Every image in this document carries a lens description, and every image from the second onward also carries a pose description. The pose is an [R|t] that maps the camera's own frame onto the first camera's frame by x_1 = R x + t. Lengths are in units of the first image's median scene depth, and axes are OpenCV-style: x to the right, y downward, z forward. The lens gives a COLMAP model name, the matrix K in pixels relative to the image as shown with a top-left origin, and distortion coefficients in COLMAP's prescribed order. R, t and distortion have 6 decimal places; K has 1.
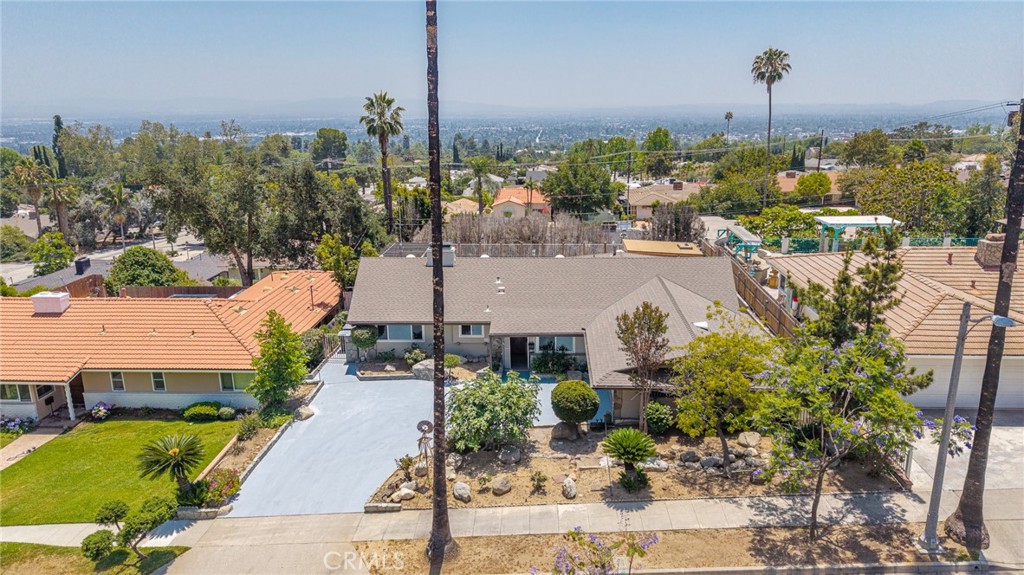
lens RADIAL K [[711.5, 0, 513.7], [0, 711.5, 268.5], [0, 0, 1]] dist [0.033045, -0.004198]
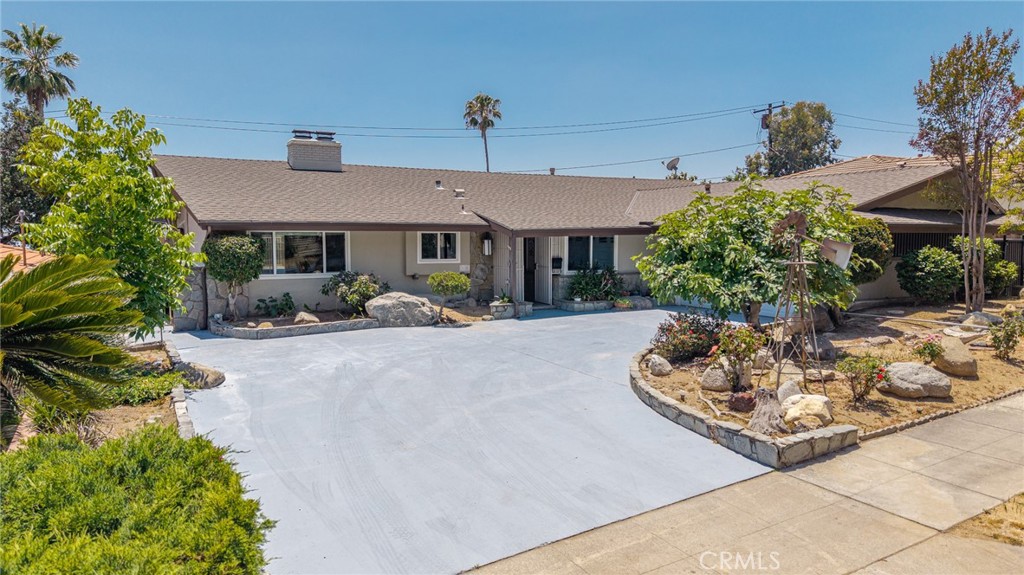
lens RADIAL K [[711.5, 0, 513.7], [0, 711.5, 268.5], [0, 0, 1]] dist [0.033045, -0.004198]
pose [[0.849571, -0.025683, 0.526849, -0.304584], [0.124319, 0.980426, -0.152676, 0.197352], [-0.512615, 0.195206, 0.836134, 0.538252]]
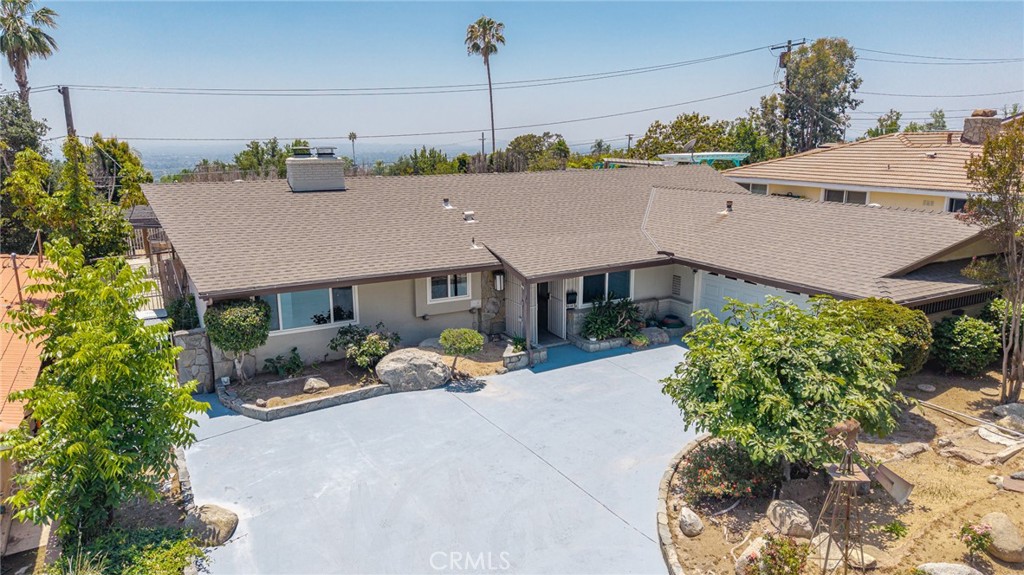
lens RADIAL K [[711.5, 0, 513.7], [0, 711.5, 268.5], [0, 0, 1]] dist [0.033045, -0.004198]
pose [[0.851042, -0.100957, 0.515300, -0.294106], [0.128891, 0.991484, -0.018619, 0.092589], [-0.509032, 0.082263, 0.856807, 0.545486]]
